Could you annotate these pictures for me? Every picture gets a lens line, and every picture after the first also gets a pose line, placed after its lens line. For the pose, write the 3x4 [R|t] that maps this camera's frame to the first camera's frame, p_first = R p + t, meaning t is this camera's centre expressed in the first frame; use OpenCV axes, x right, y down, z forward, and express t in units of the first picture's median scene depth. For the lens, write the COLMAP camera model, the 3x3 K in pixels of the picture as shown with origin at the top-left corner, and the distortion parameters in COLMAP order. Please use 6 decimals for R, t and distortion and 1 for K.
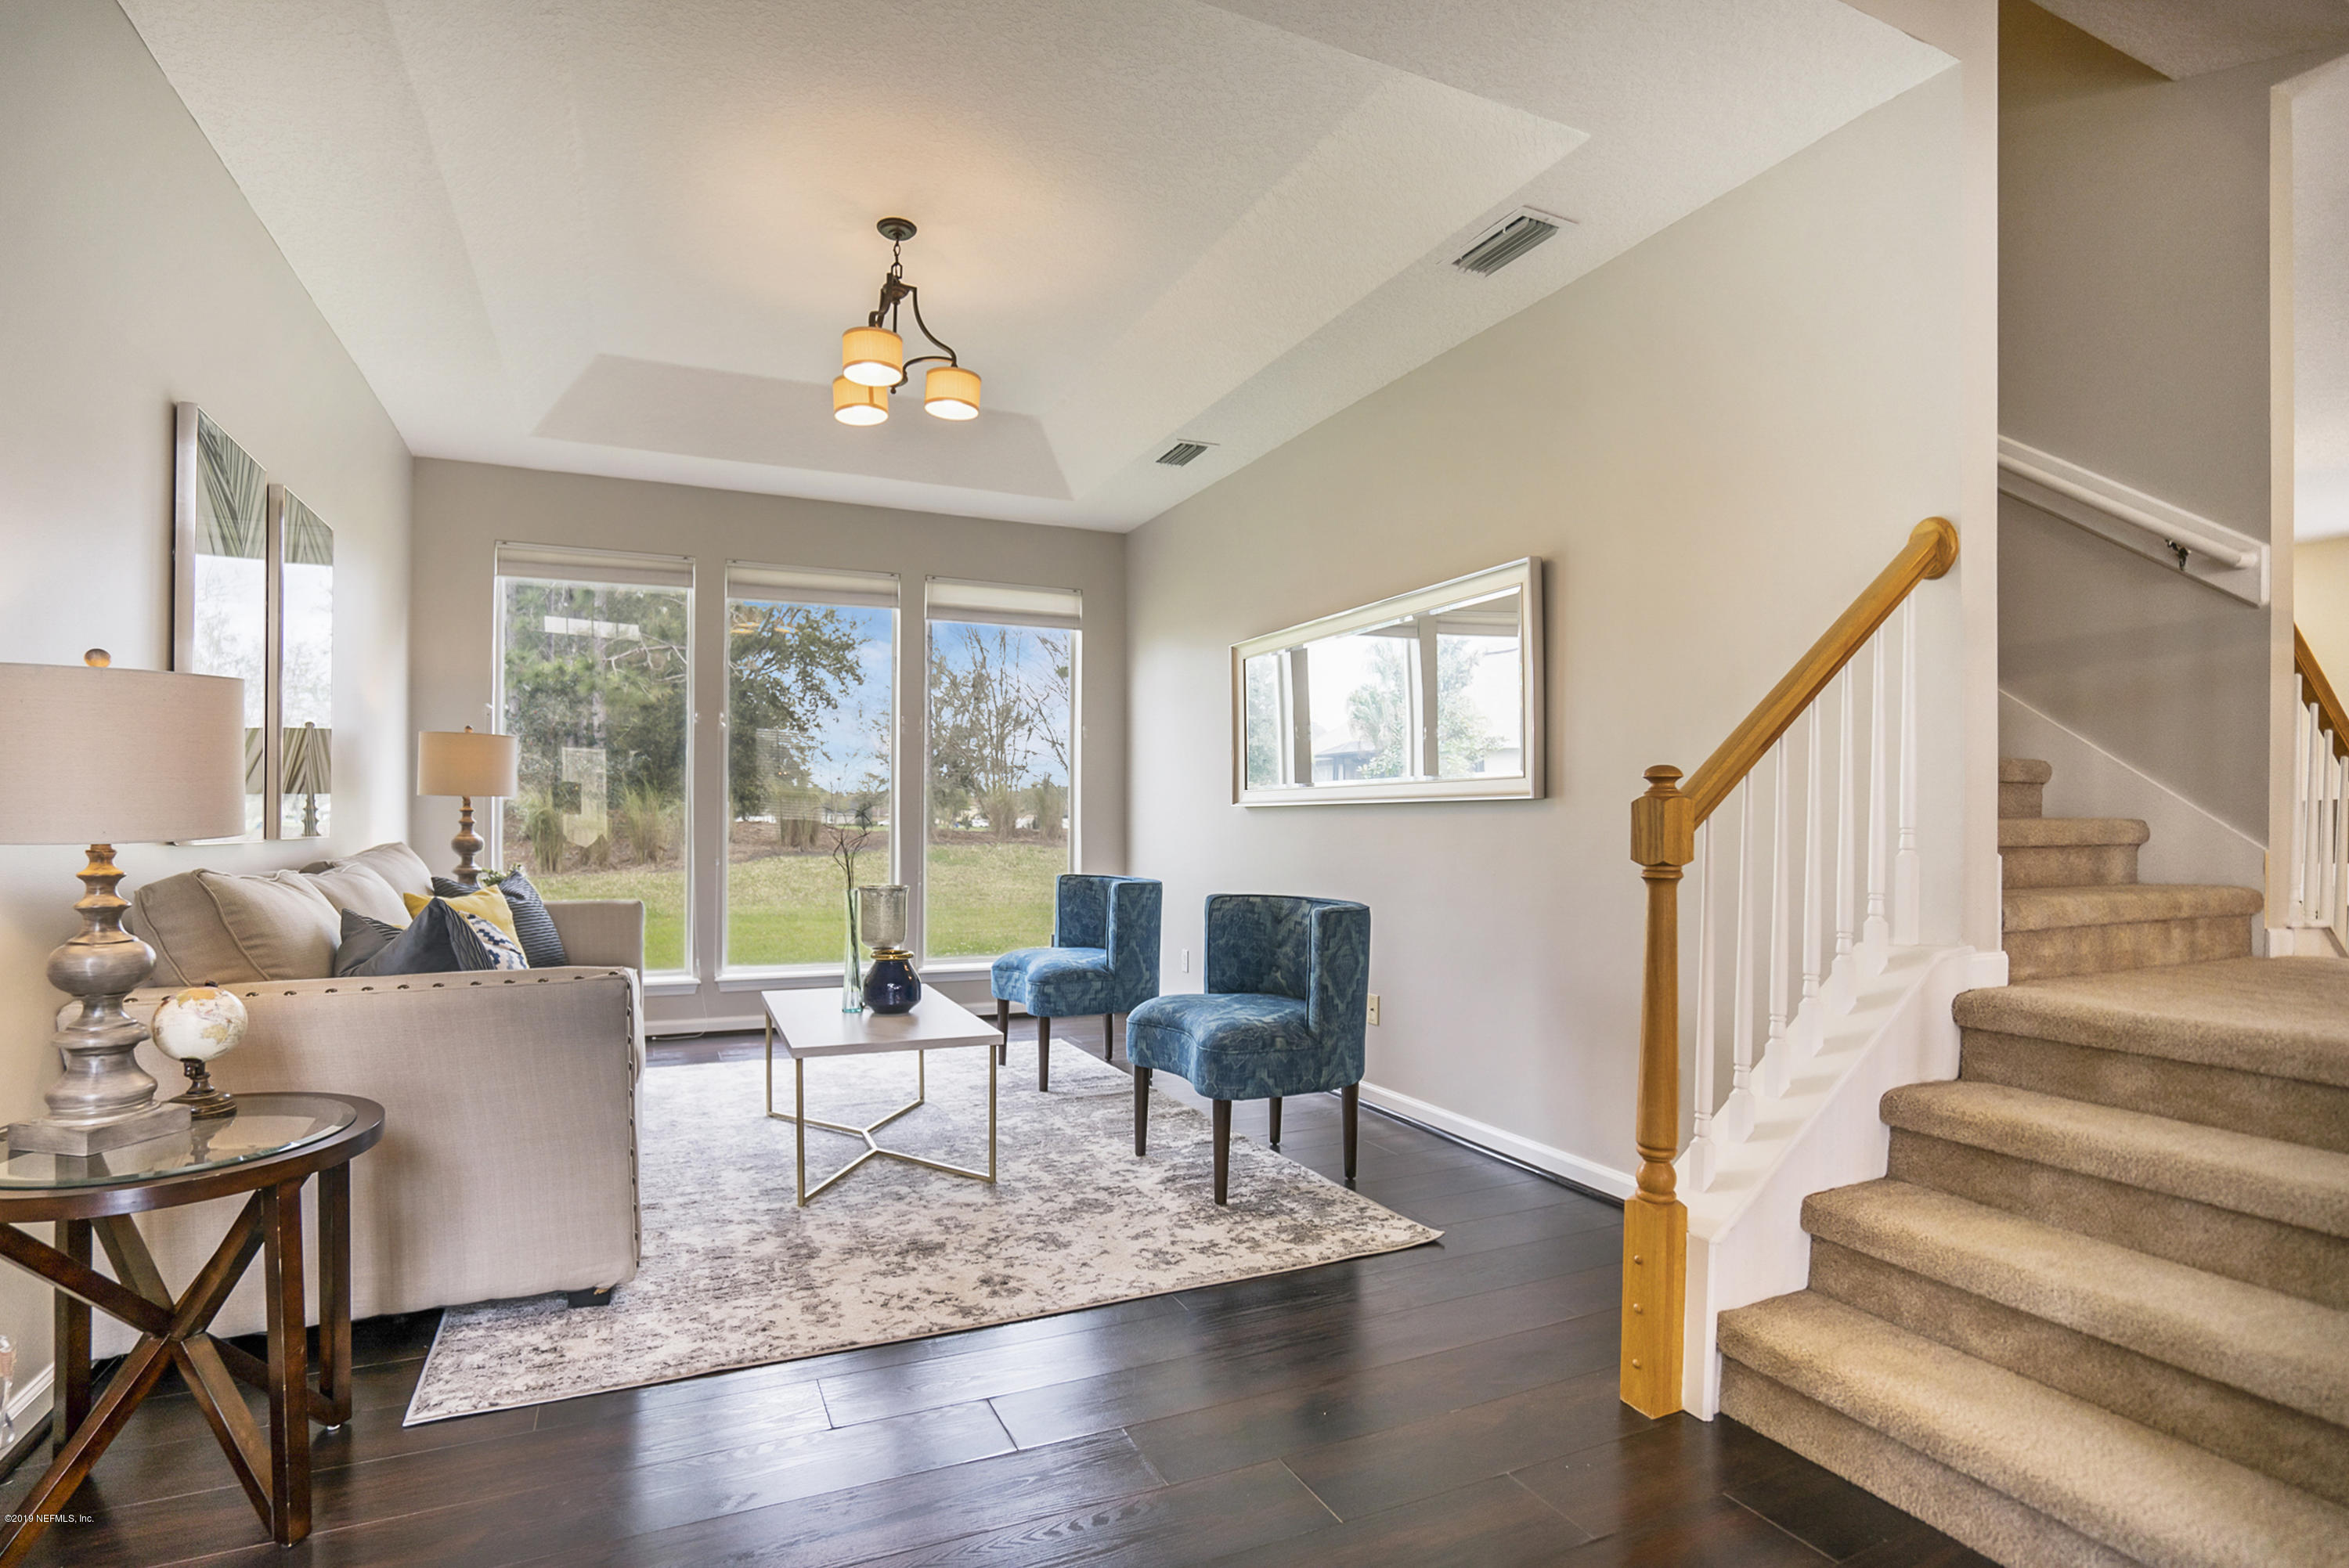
lens RADIAL K [[1149.4, 0, 1174.5], [0, 1149.4, 784.0], [0, 0, 1]] dist [0.000462, 0.000385]
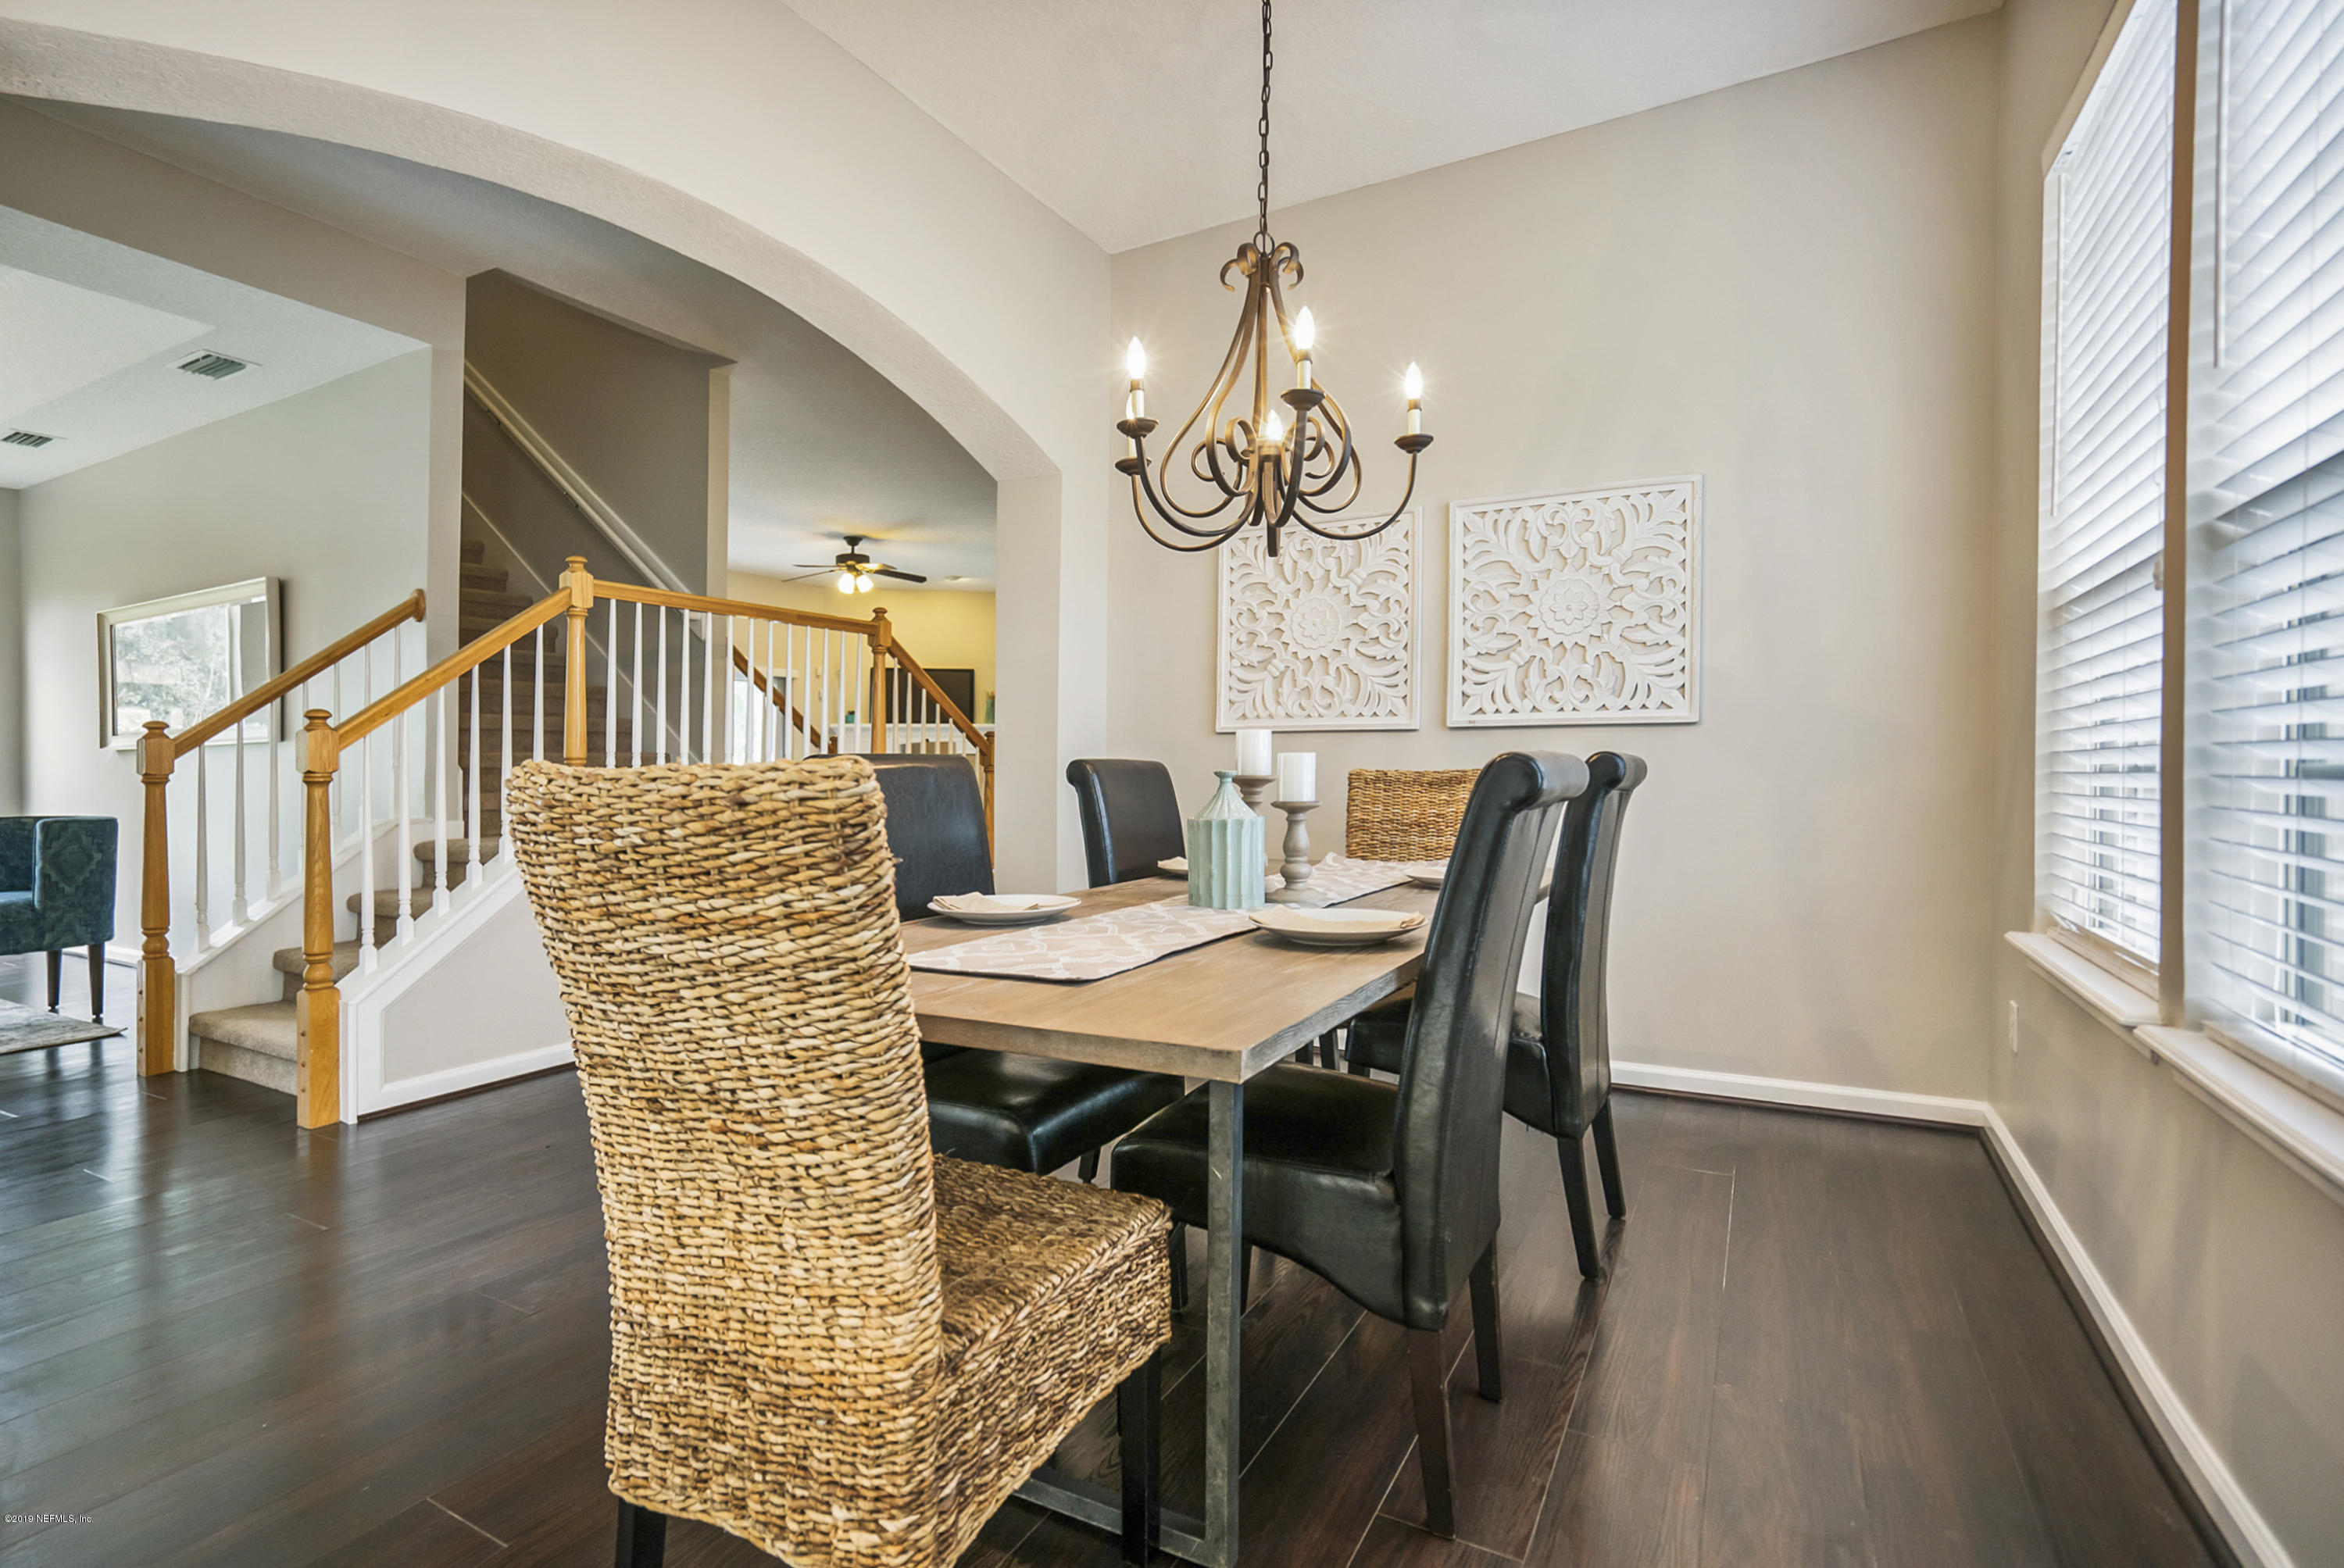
lens RADIAL K [[1088.6, 0, 1172.0], [0, 1088.6, 784.0], [0, 0, 1]] dist [0.003609, 0.000804]
pose [[0.797424, -0.004275, 0.603404, 0.415344], [-0.025742, 0.998824, 0.041096, -0.022829], [-0.602870, -0.048304, 0.796376, -0.862071]]
